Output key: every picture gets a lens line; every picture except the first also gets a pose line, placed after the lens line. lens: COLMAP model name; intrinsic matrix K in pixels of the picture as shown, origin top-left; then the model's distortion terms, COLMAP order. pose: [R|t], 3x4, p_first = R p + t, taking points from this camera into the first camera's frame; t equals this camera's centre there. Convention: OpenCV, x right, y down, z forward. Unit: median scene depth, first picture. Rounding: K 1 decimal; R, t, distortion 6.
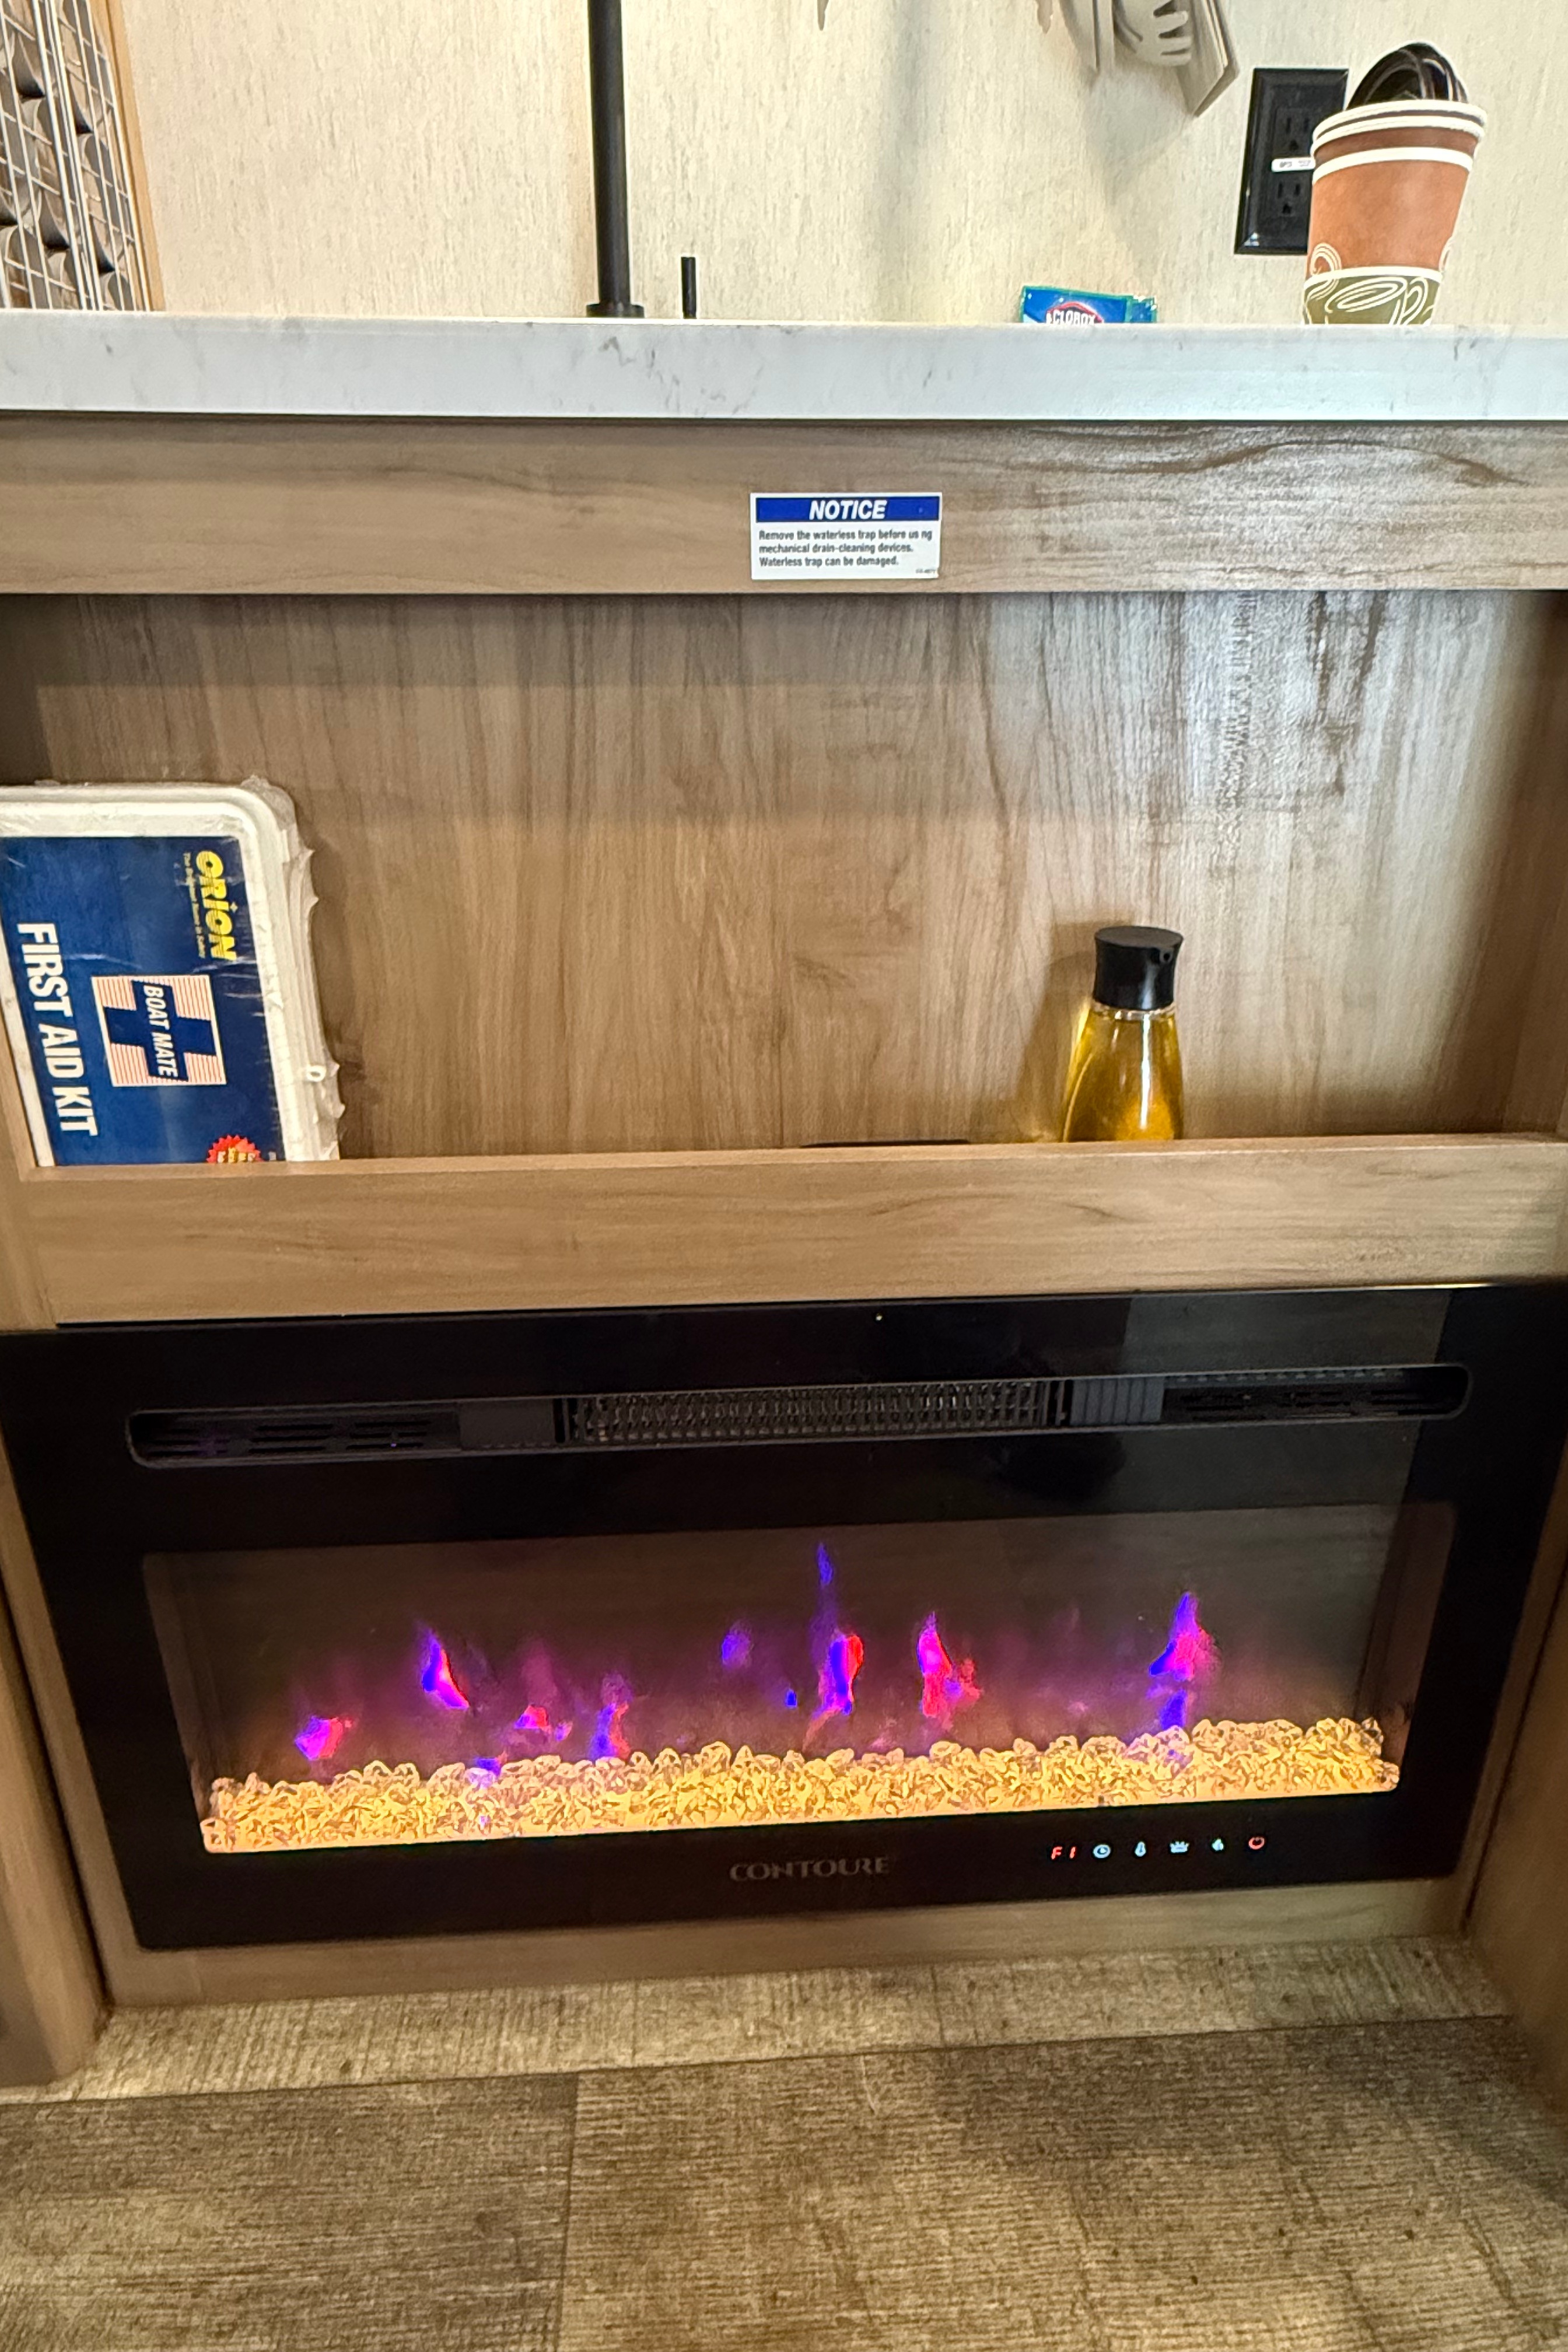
lens RADIAL K [[1388.8, 0, 777.3], [0, 1388.8, 1148.6], [0, 0, 1]] dist [0.001953, -0.001171]
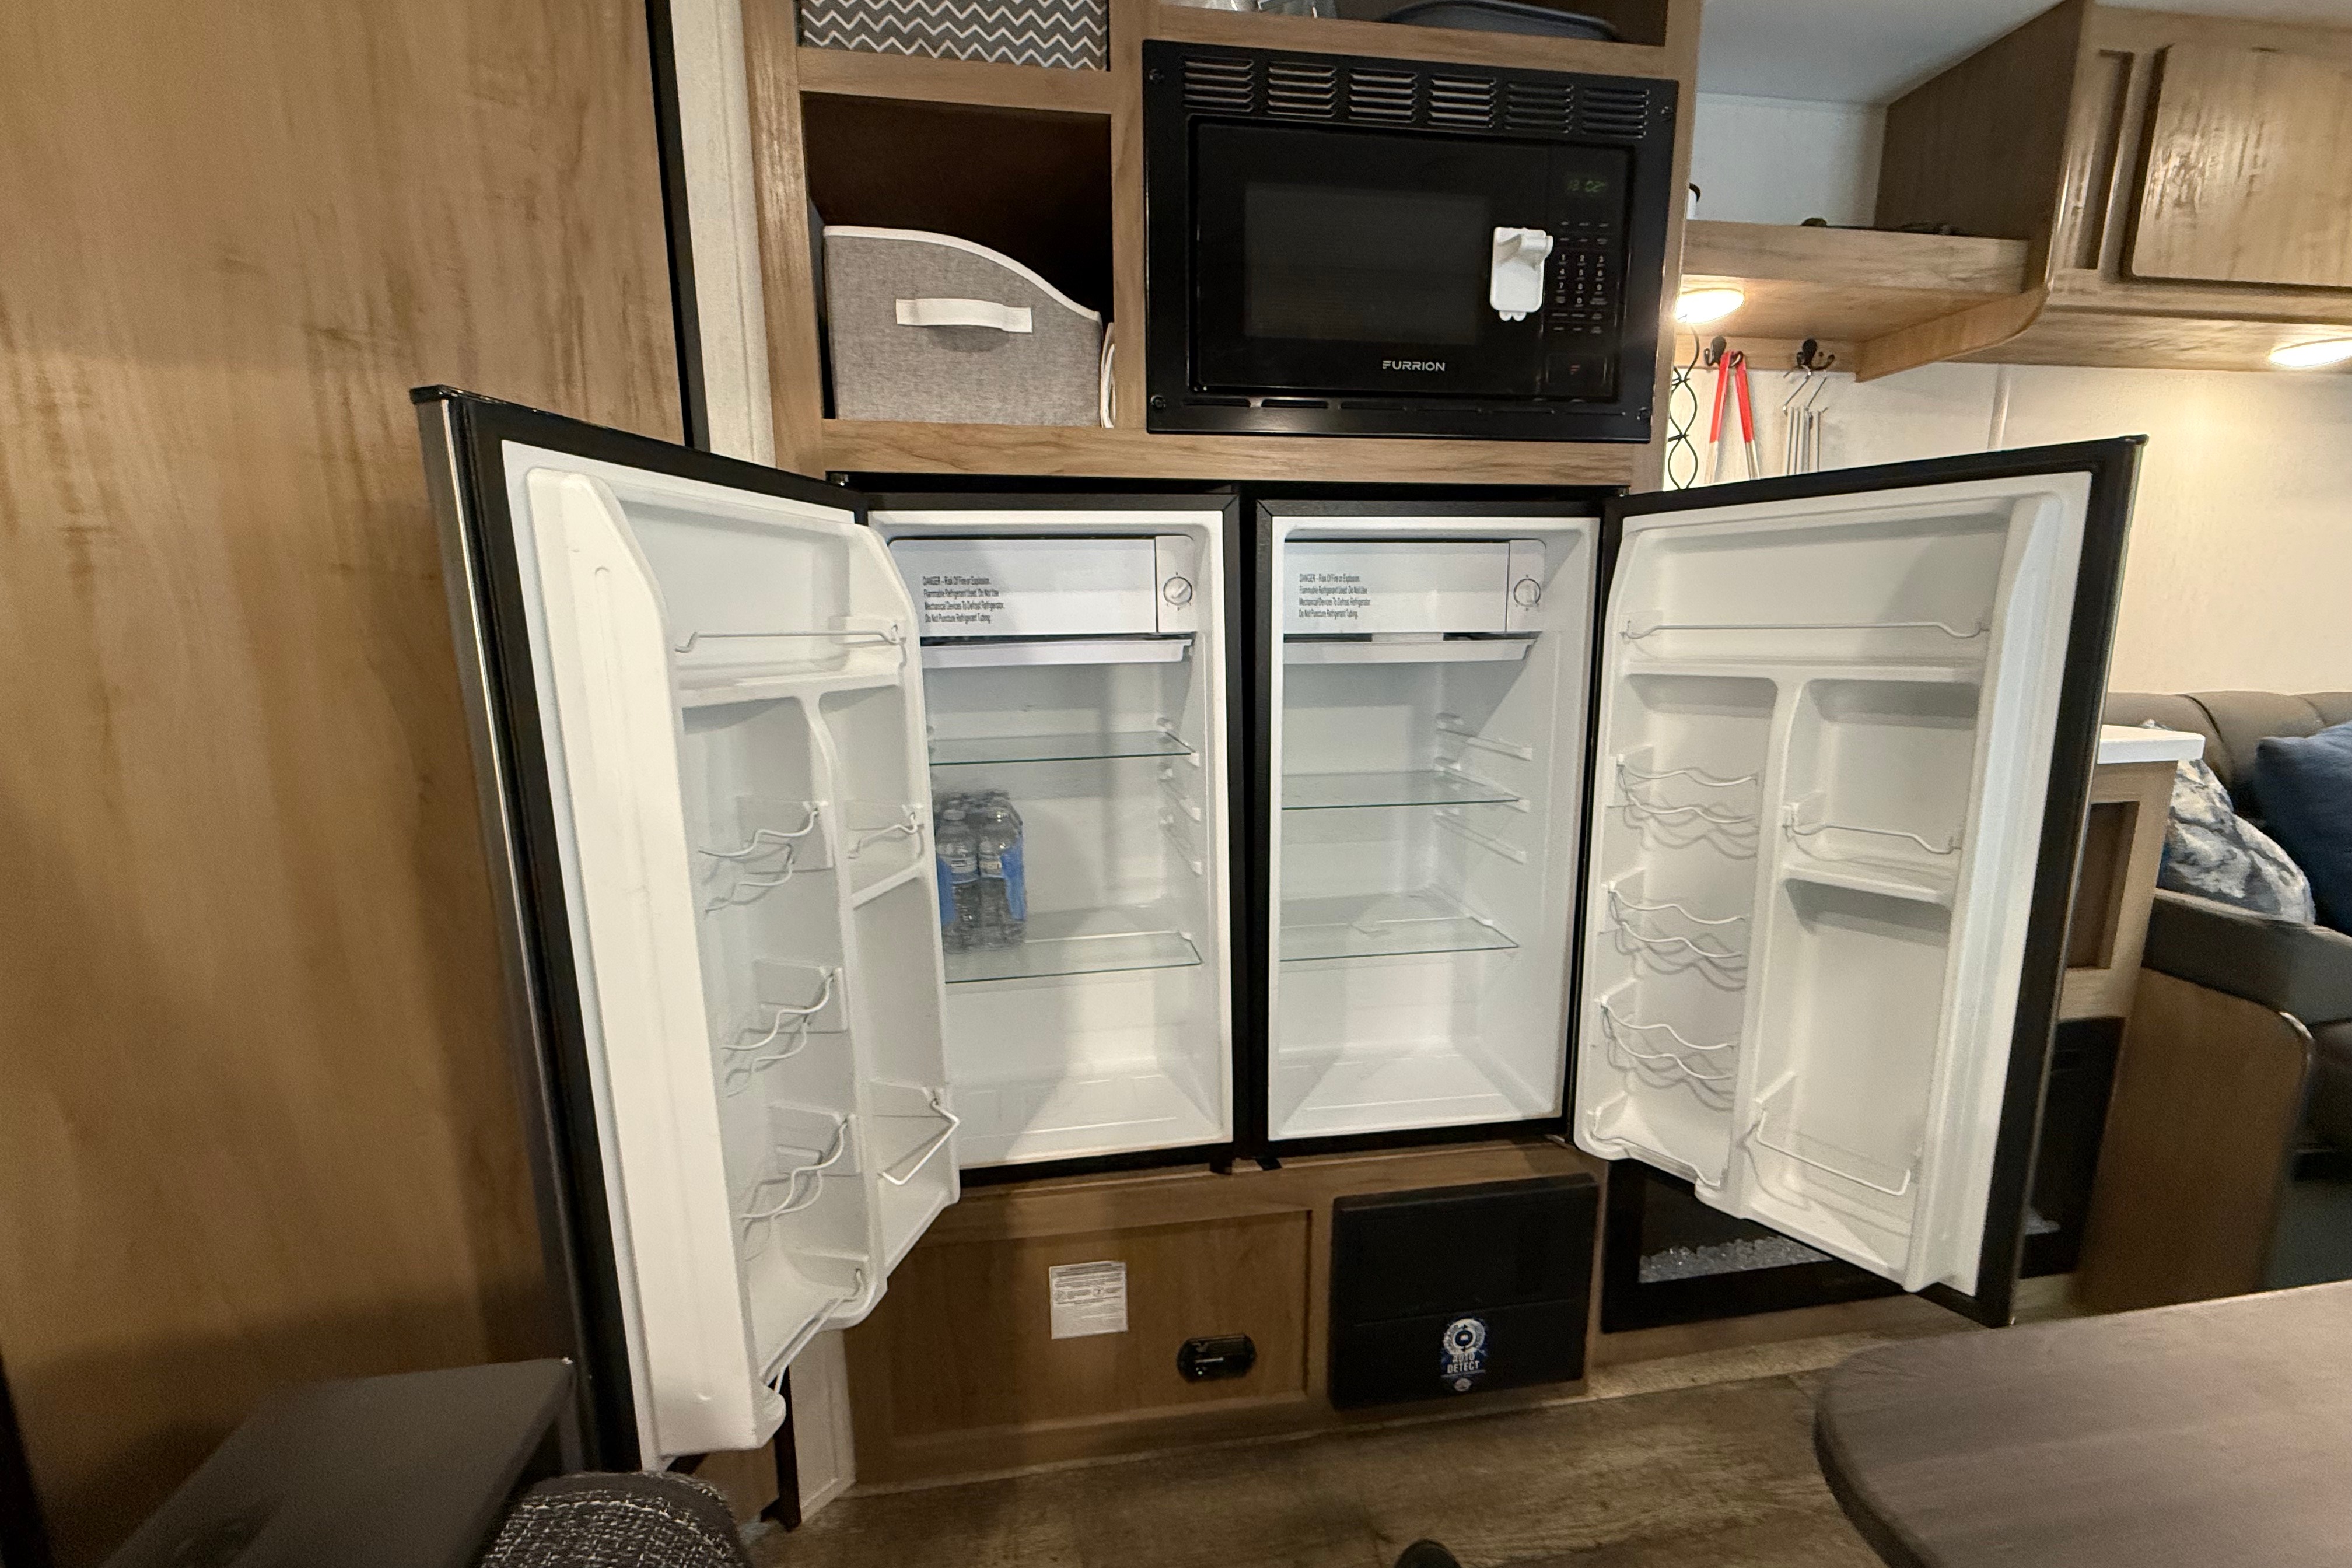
lens RADIAL K [[937.6, 0, 1186.9], [0, 937.6, 787.0], [0, 0, 1]] dist [-0.000378, 0.000437]
pose [[0.995951, -0.025466, 0.086214, -1.449577], [0.044010, 0.974372, -0.220593, -0.026639], [-0.078387, 0.223494, 0.971548, -0.827982]]
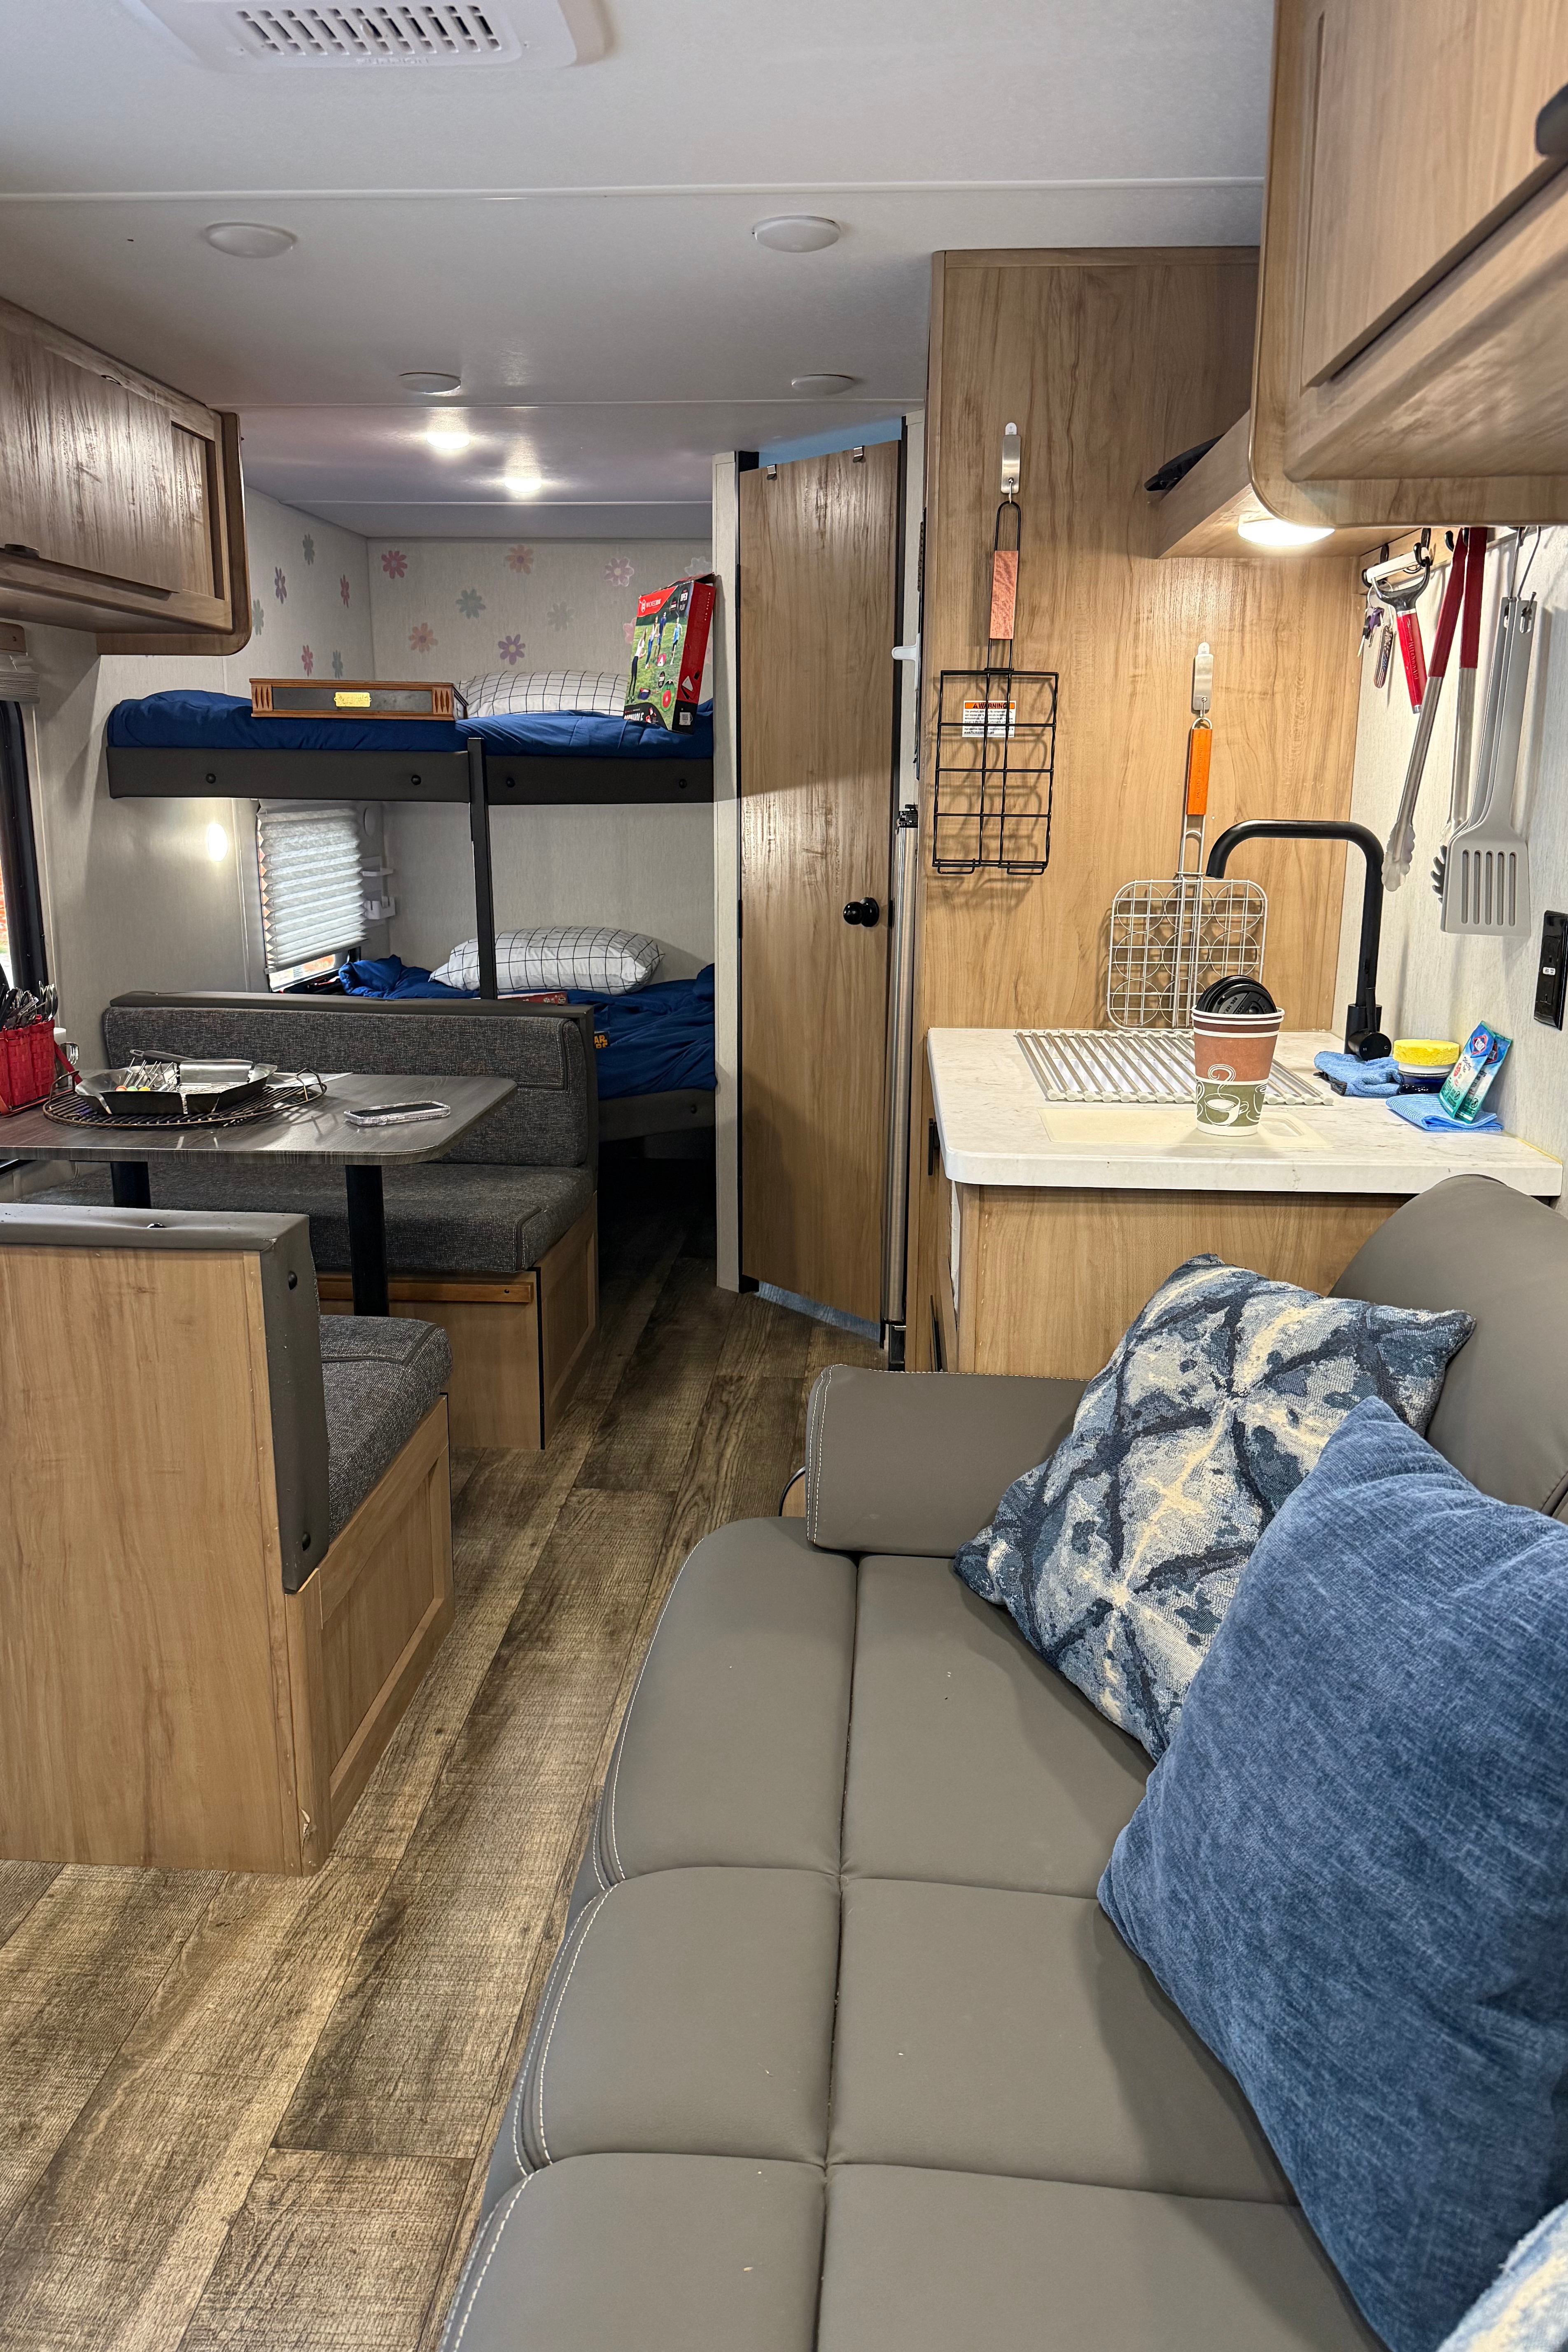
lens RADIAL K [[1633.2, 0, 784.0], [0, 1633.2, 1176.0], [0, 0, 1]] dist [0.163111, -0.334663]
pose [[-0.121099, 0.229977, -0.965632, 2.867185], [-0.390701, 0.883228, 0.259349, -0.897371], [0.912517, 0.408681, -0.017106, 0.566756]]
